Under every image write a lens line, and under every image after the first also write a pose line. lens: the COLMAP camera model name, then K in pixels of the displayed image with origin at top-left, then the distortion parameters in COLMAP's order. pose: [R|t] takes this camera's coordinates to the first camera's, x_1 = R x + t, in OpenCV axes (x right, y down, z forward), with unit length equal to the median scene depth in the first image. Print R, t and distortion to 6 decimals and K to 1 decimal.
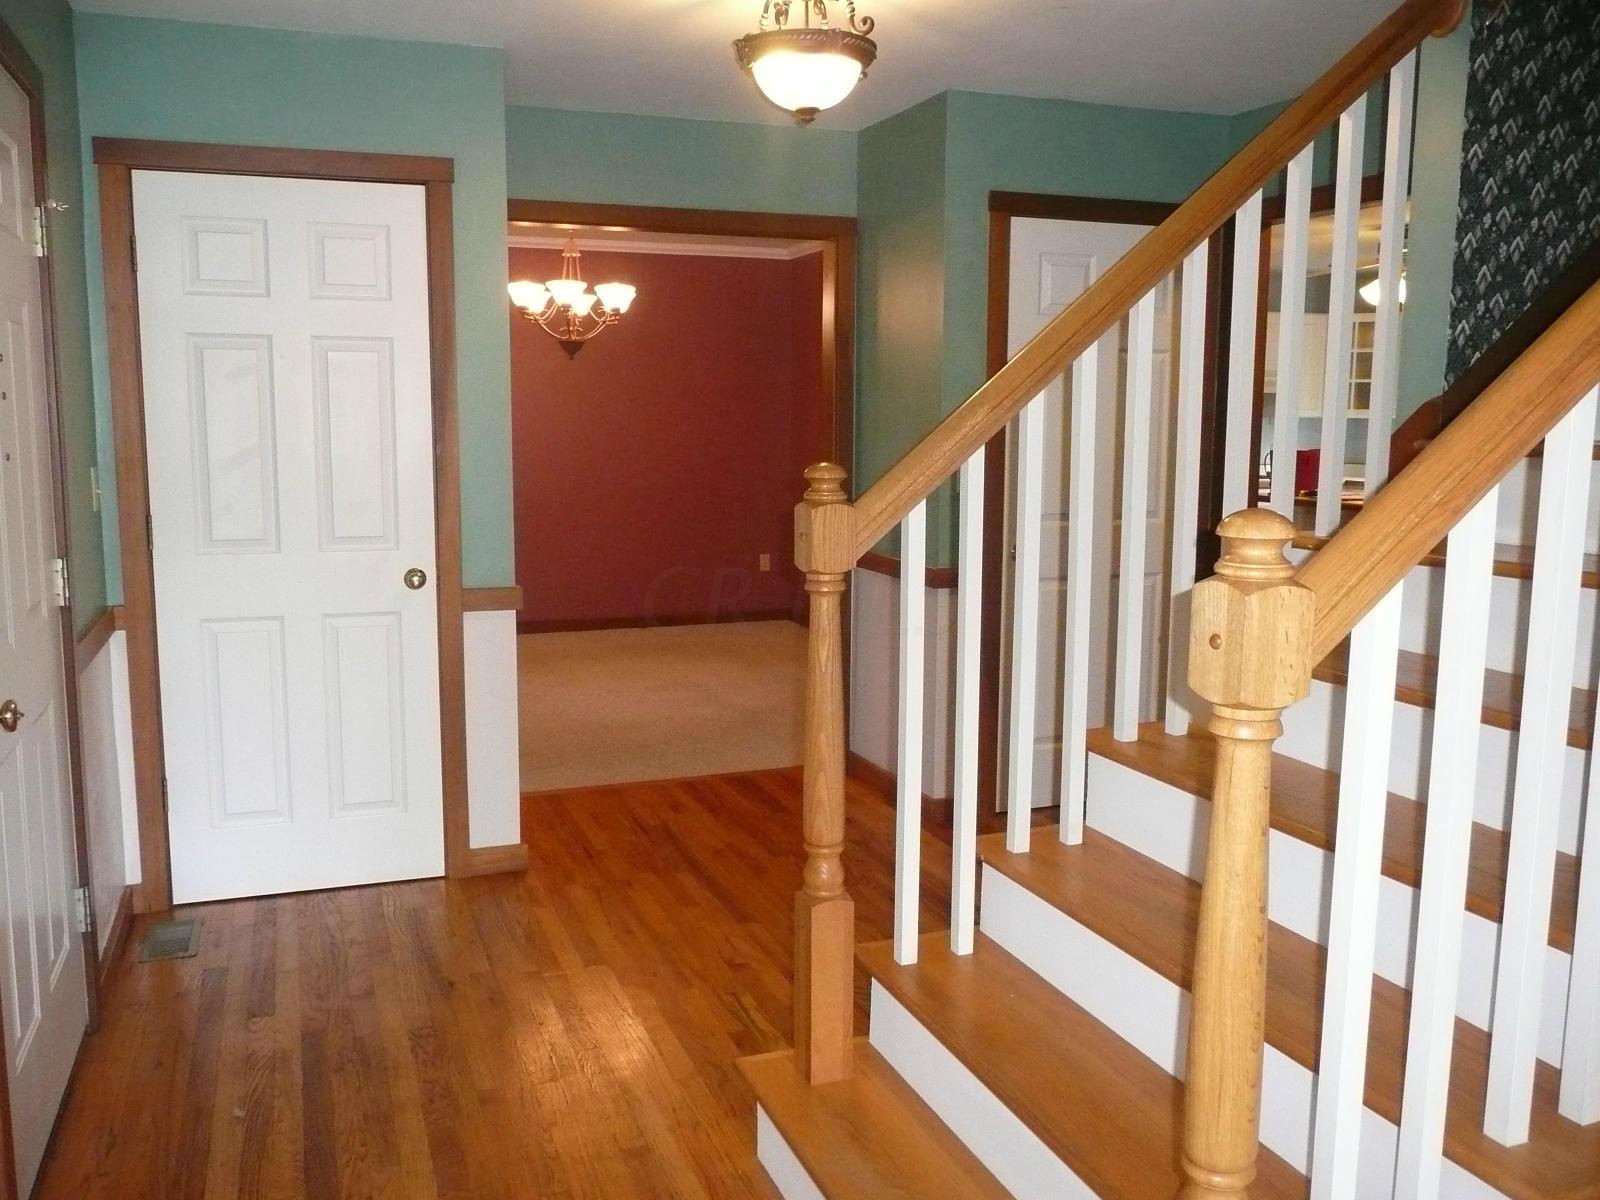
lens RADIAL K [[1344.7, 0, 800.4], [0, 1344.7, 603.0], [0, 0, 1]] dist [-0.032968, 0.038993]
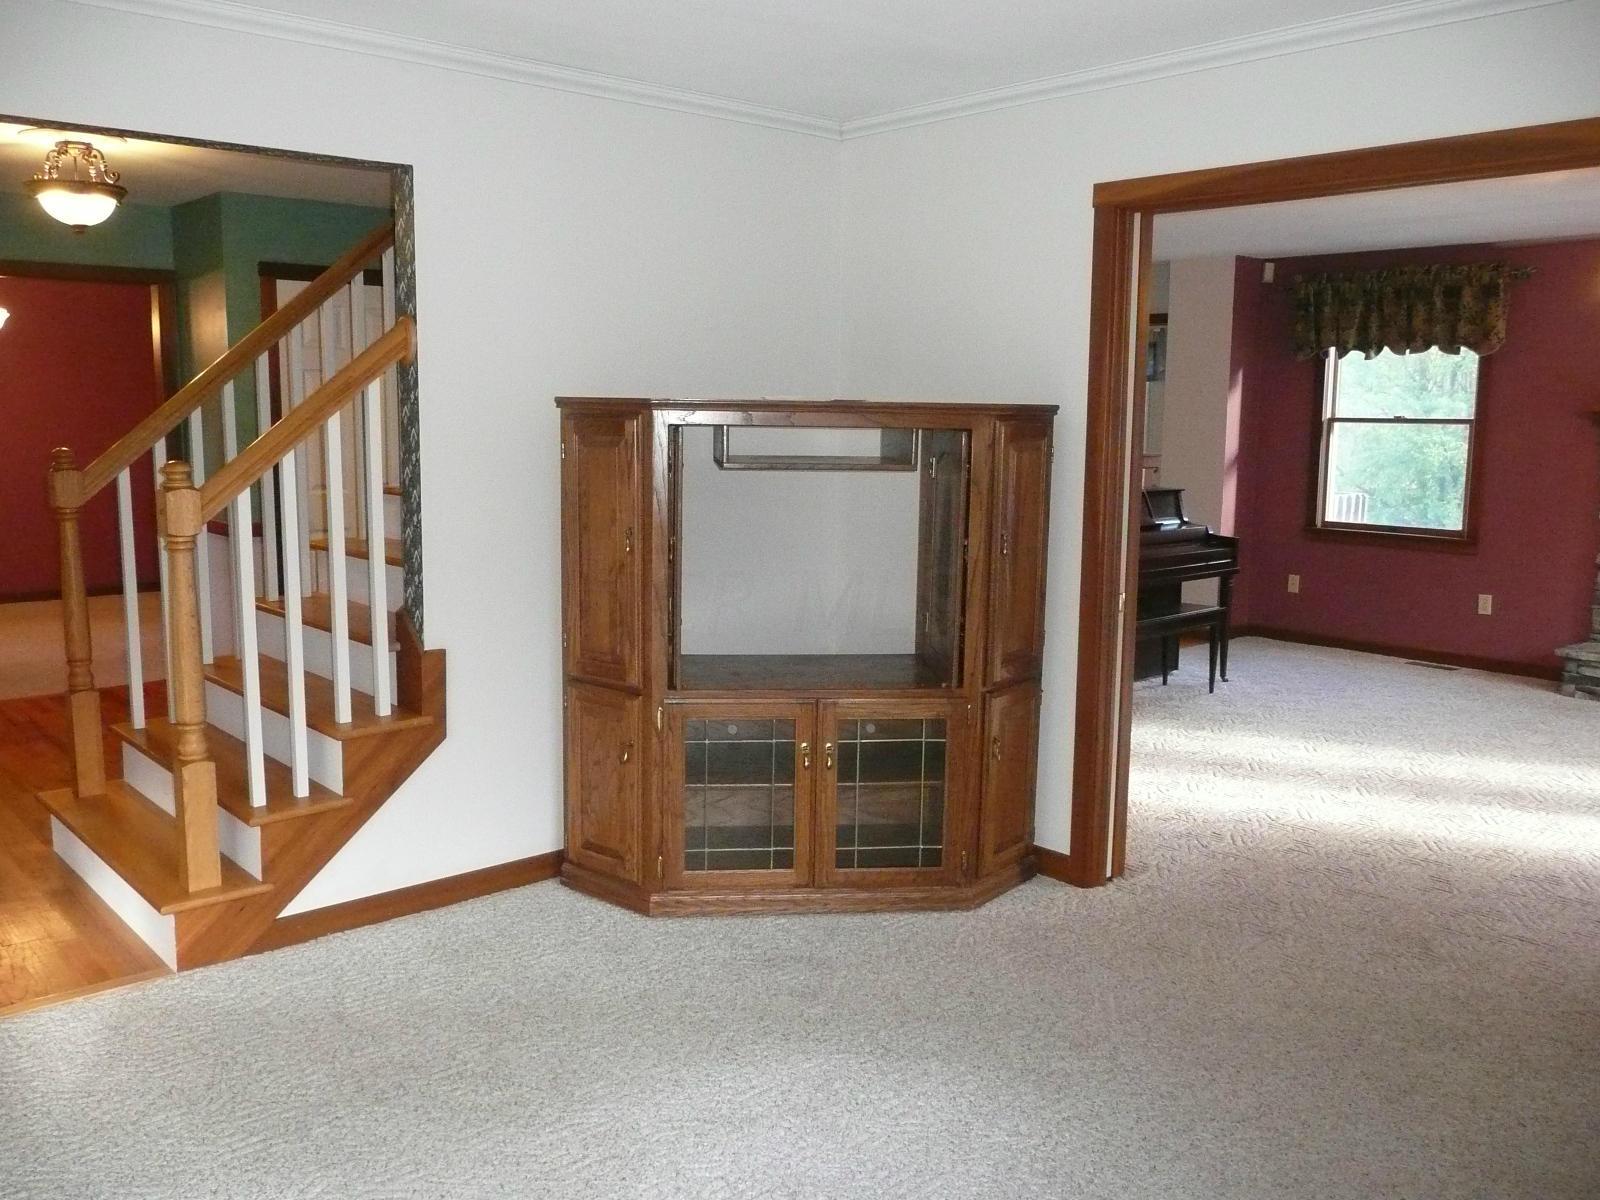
lens RADIAL K [[1344.7, 0, 794.0], [0, 1344.7, 600.2], [0, 0, 1]] dist [-0.032968, 0.038993]
pose [[0.936538, -0.043545, 0.347850, 0.250712], [0.041922, 0.999046, 0.012196, 0.099893], [-0.348049, 0.003161, 0.937471, -0.852218]]
